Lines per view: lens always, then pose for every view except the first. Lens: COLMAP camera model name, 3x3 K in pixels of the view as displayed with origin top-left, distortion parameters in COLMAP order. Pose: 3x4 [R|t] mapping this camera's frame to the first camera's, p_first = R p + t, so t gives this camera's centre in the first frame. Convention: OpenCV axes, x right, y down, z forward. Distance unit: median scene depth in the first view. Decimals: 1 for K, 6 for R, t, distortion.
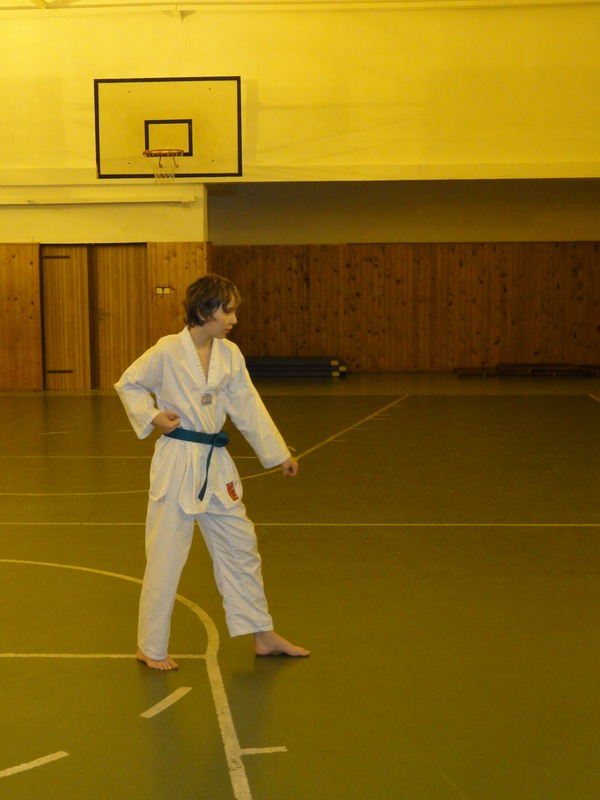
lens RADIAL K [[1264.4, 0, 303.0], [0, 1264.4, 399.1], [0, 0, 1]] dist [0.007910, -0.032093]
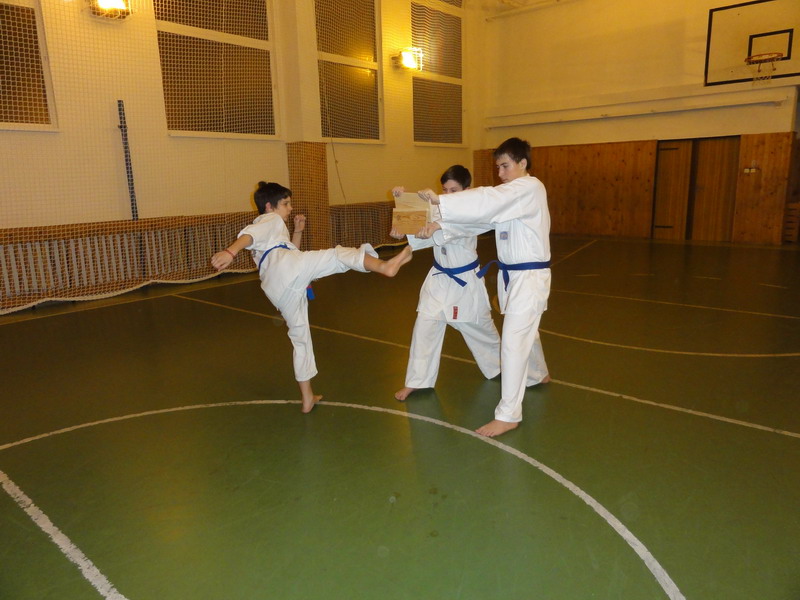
lens RADIAL K [[562.8, 0, 401.5], [0, 562.8, 298.7], [0, 0, 1]] dist [-0.002805, -0.000532]
pose [[0.793391, 0.115467, -0.597660, -0.029799], [-0.044483, 0.990217, 0.132256, -0.011968], [0.607084, -0.078345, 0.790766, 0.275808]]
